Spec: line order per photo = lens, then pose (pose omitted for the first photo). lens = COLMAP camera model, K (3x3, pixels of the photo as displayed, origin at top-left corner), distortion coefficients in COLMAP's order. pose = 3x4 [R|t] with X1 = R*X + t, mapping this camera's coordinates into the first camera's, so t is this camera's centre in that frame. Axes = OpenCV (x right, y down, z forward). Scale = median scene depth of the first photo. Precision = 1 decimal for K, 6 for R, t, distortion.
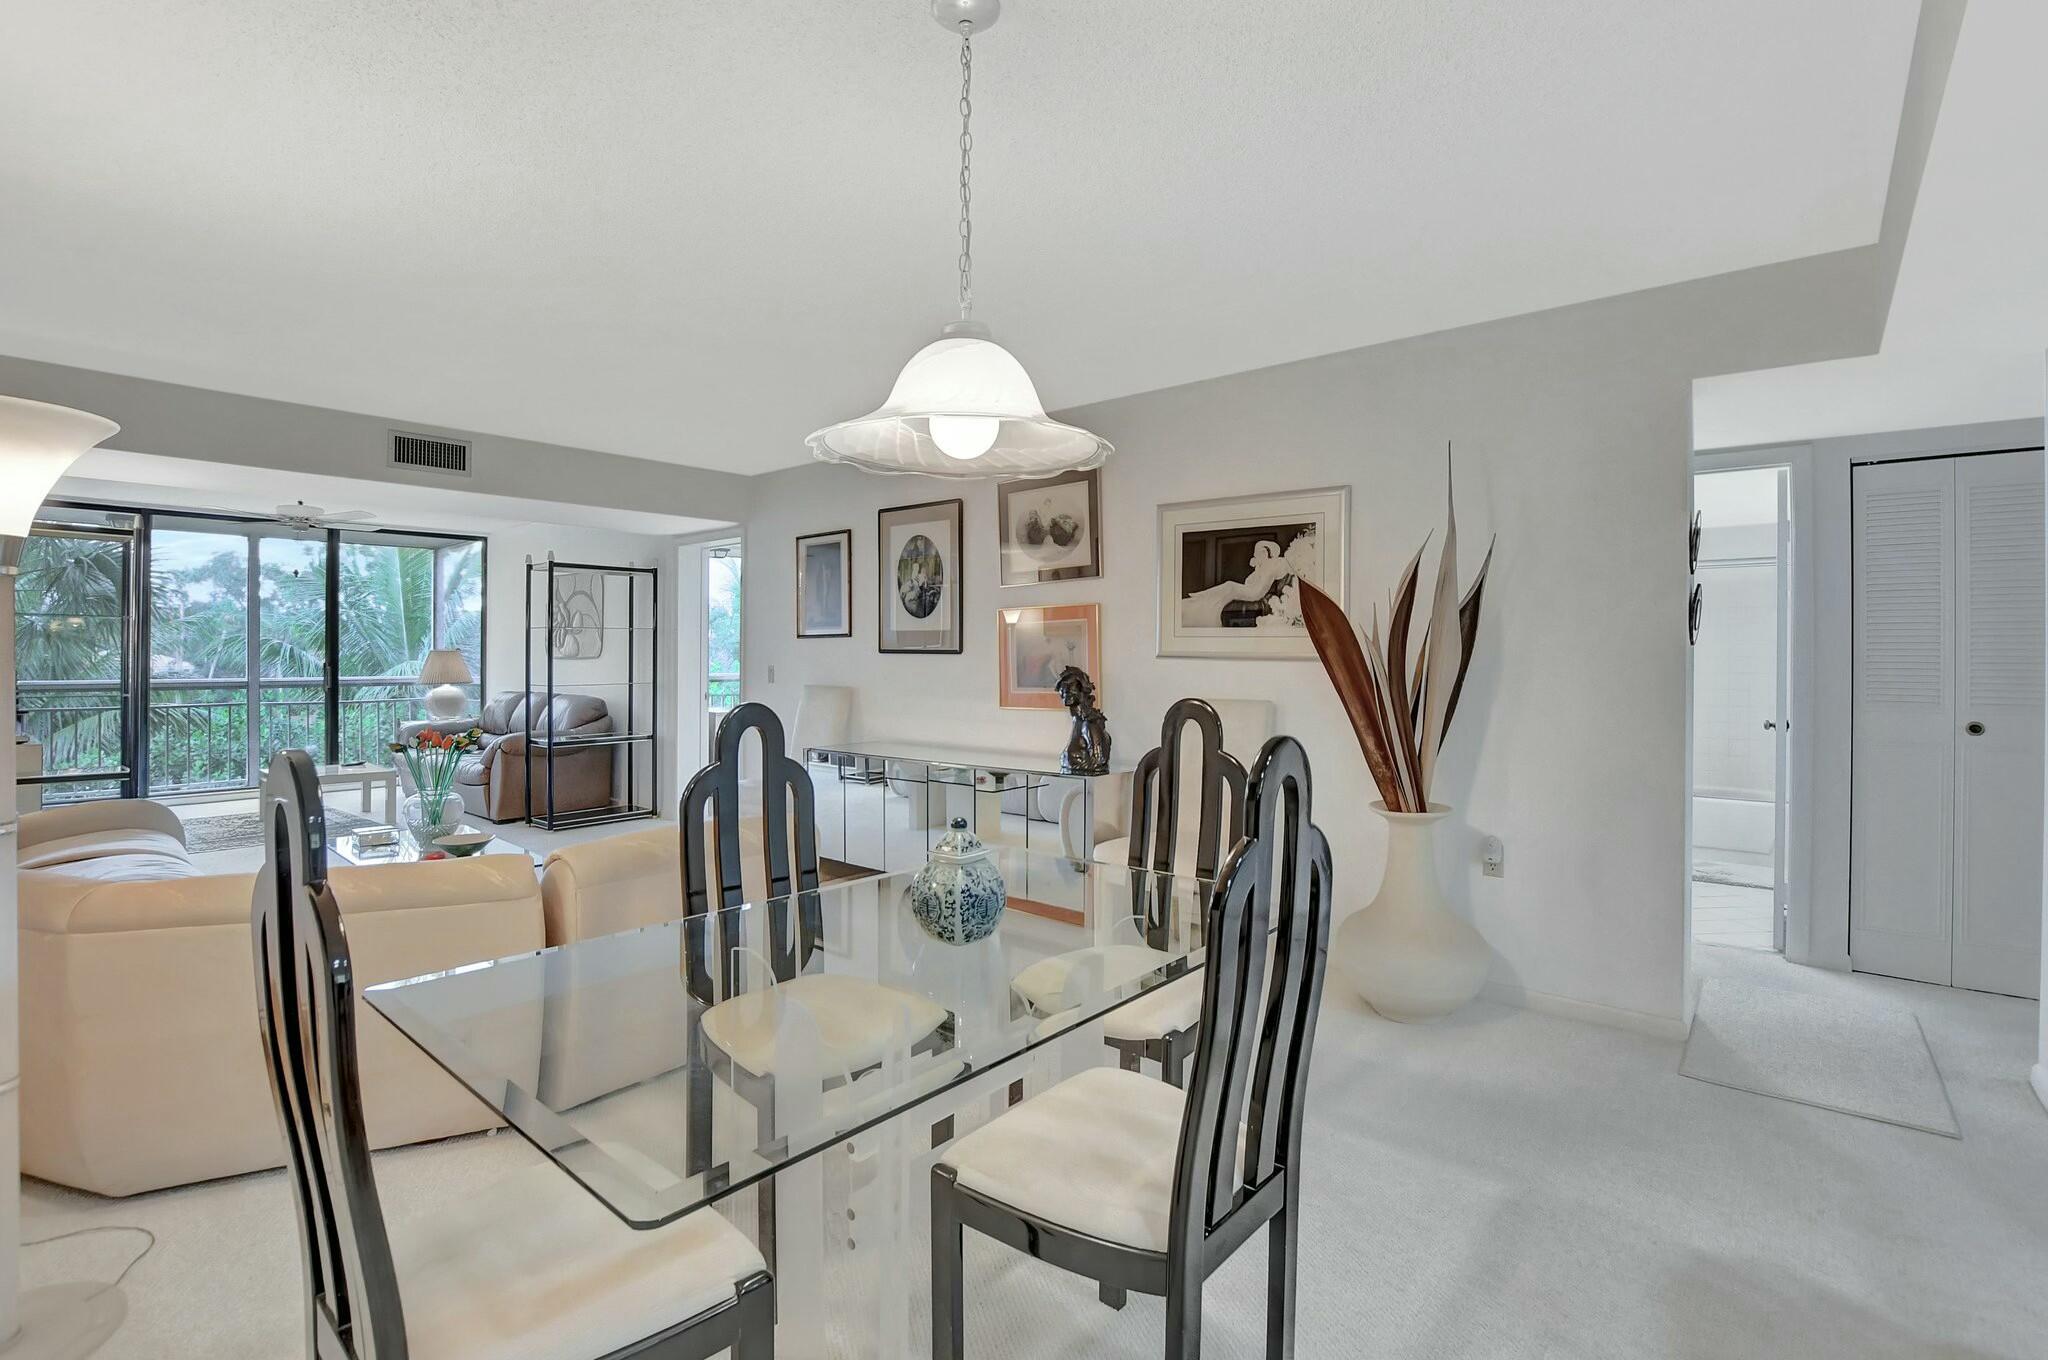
lens RADIAL K [[943.1, 0, 1041.3], [0, 943.1, 649.6], [0, 0, 1]] dist [-0.000549, 0.000033]
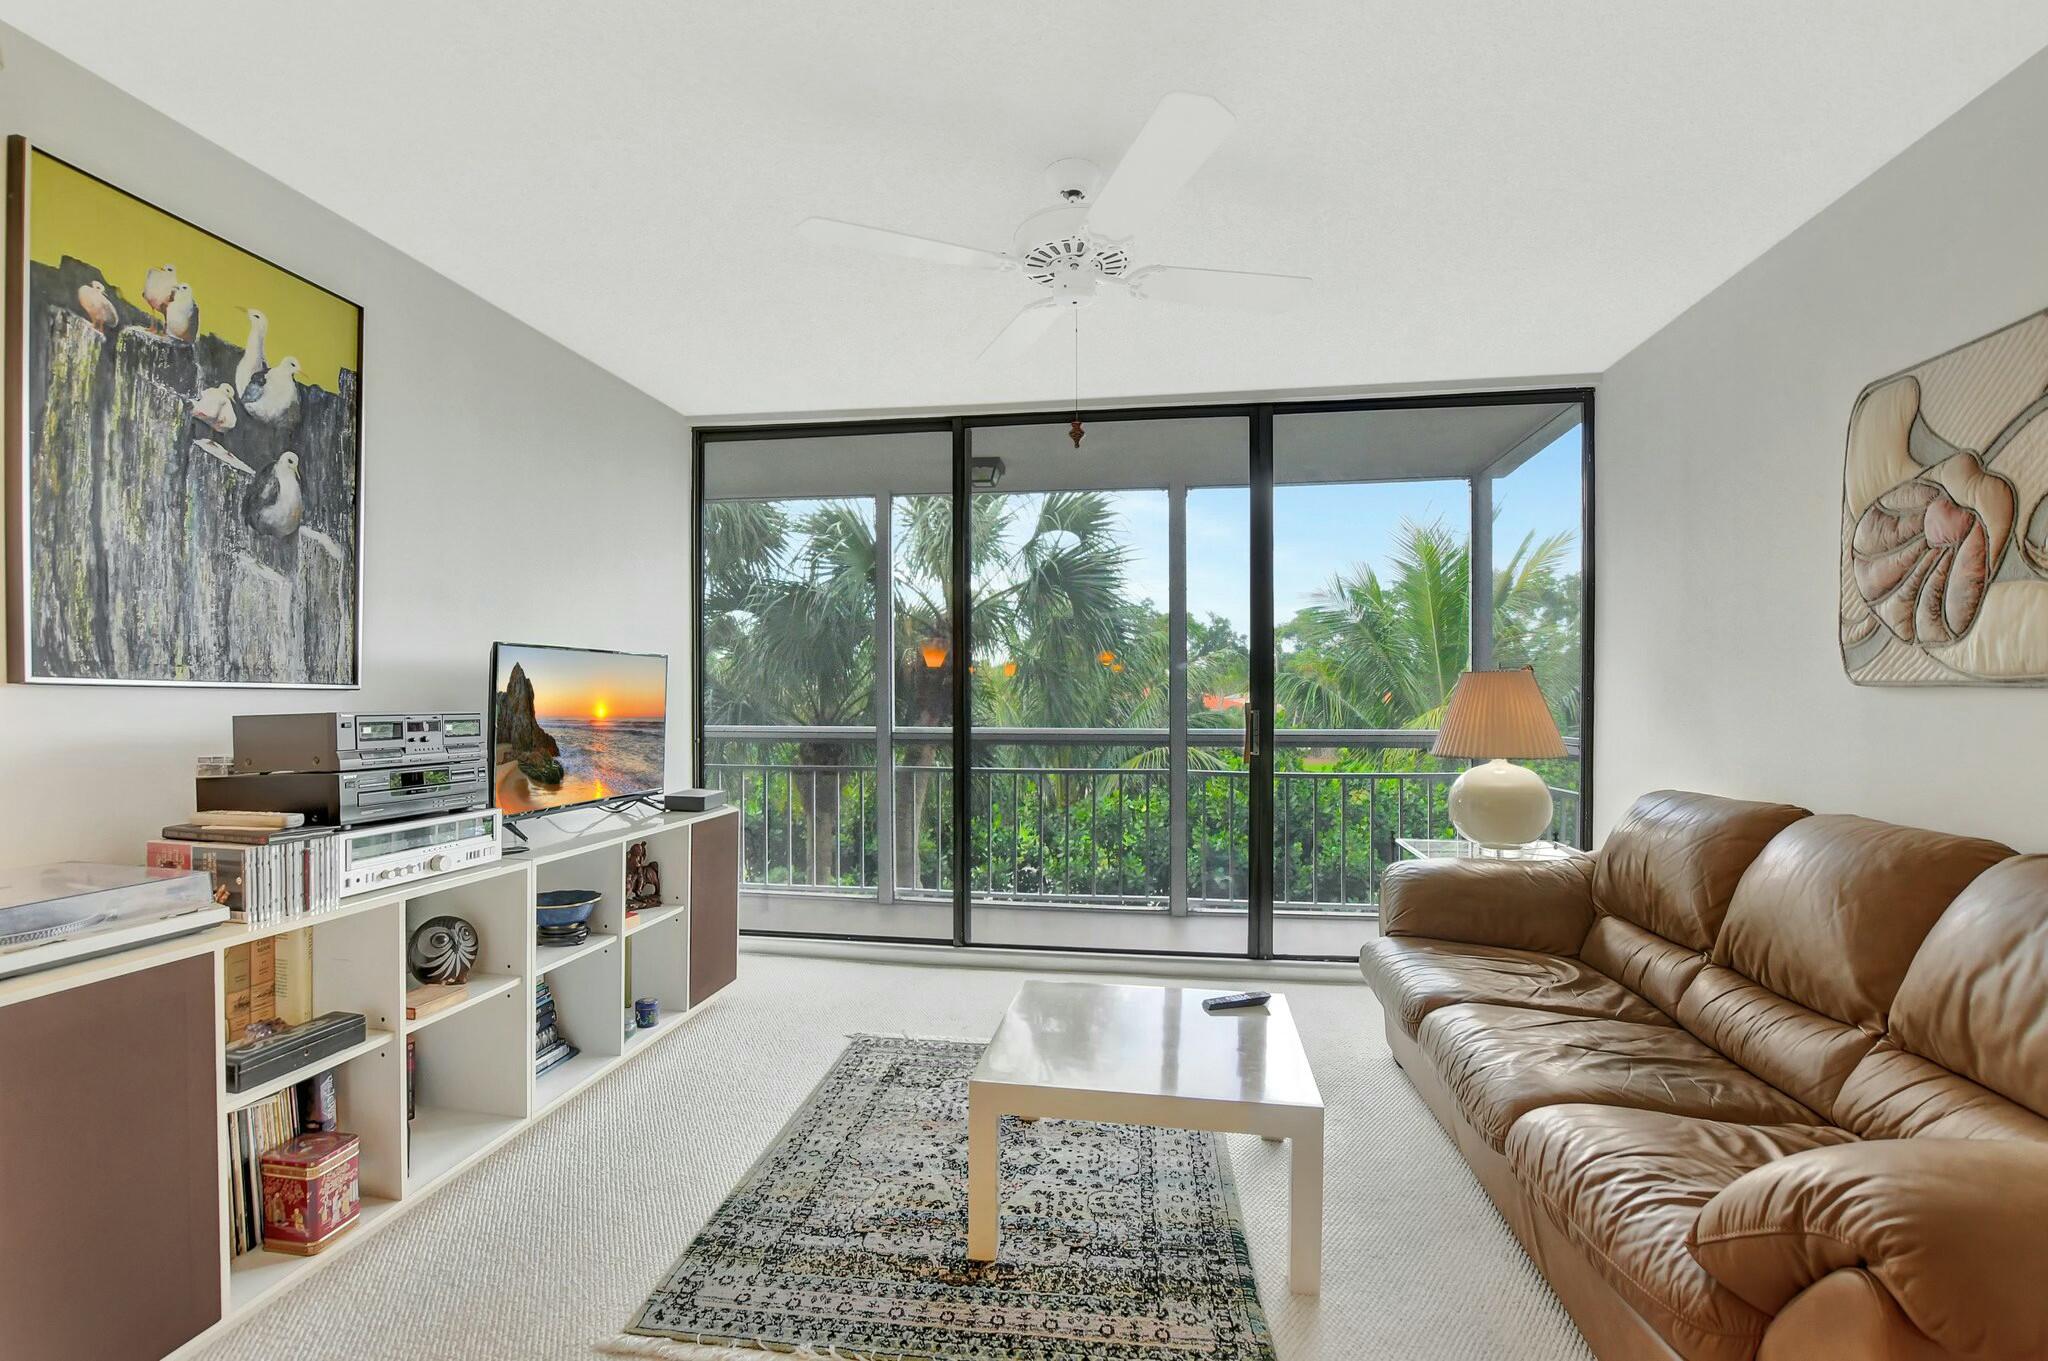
lens RADIAL K [[950.5, 0, 998.5], [0, 950.5, 687.0], [0, 0, 1]] dist [0.012176, -0.011945]
pose [[0.511565, -0.009859, -0.859188, -0.518984], [0.004145, 0.999951, -0.009007, 0.012368], [0.859234, 0.001046, 0.511581, 0.808634]]
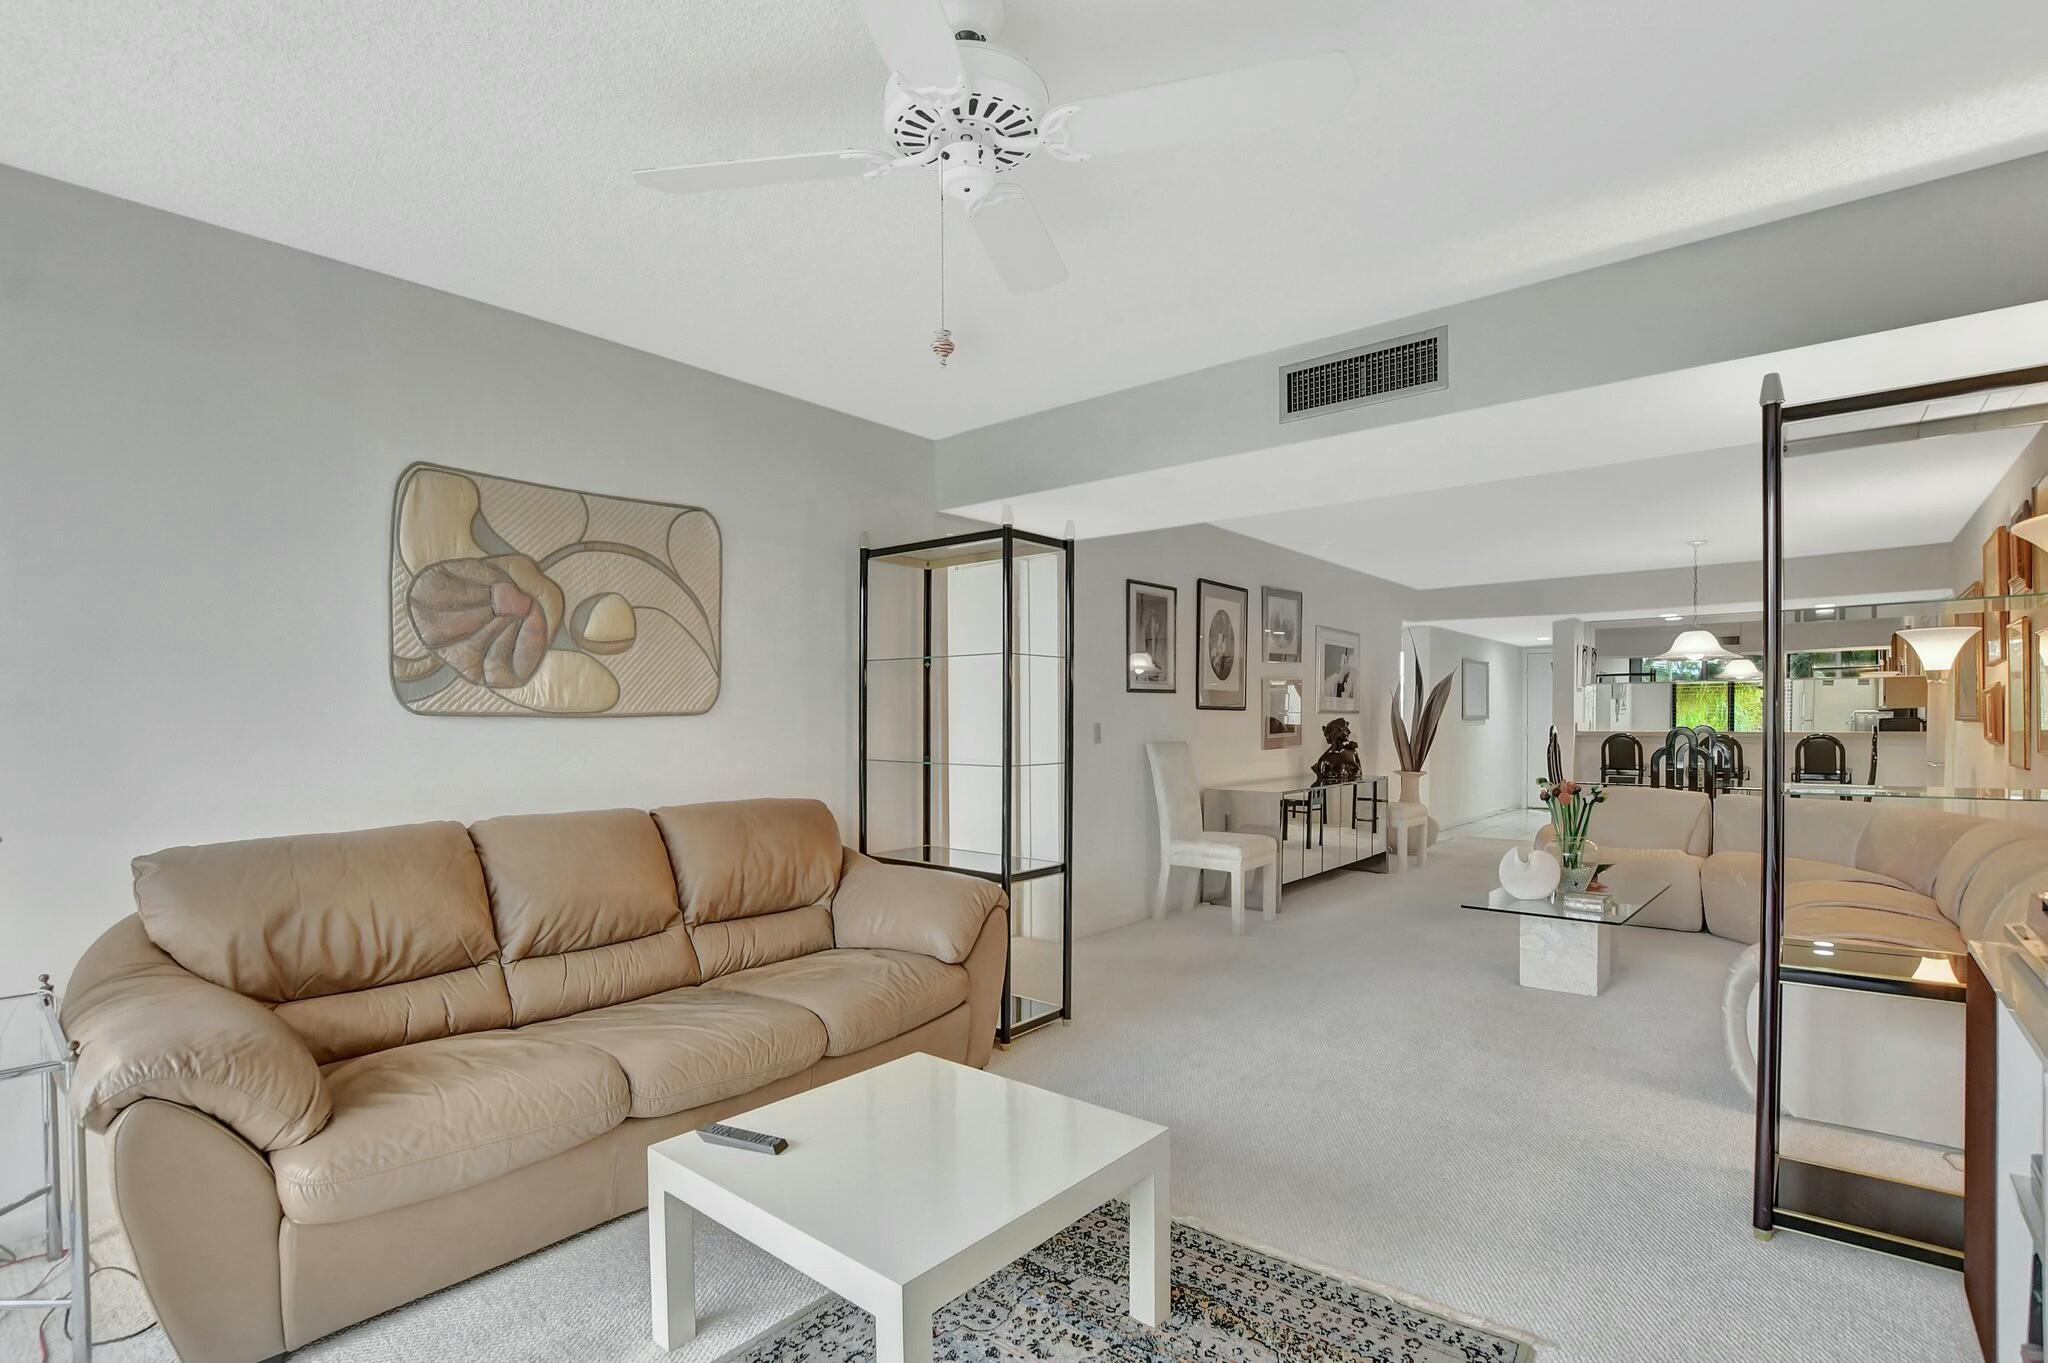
lens RADIAL K [[961.9, 0, 1022.2], [0, 961.9, 724.8], [0, 0, 1]] dist [-0.003202, -0.000107]
pose [[-0.012963, -0.009139, 0.999874, -1.054656], [-0.002416, 0.999956, 0.009108, 0.009933], [-0.999913, -0.002298, -0.012984, 0.997508]]
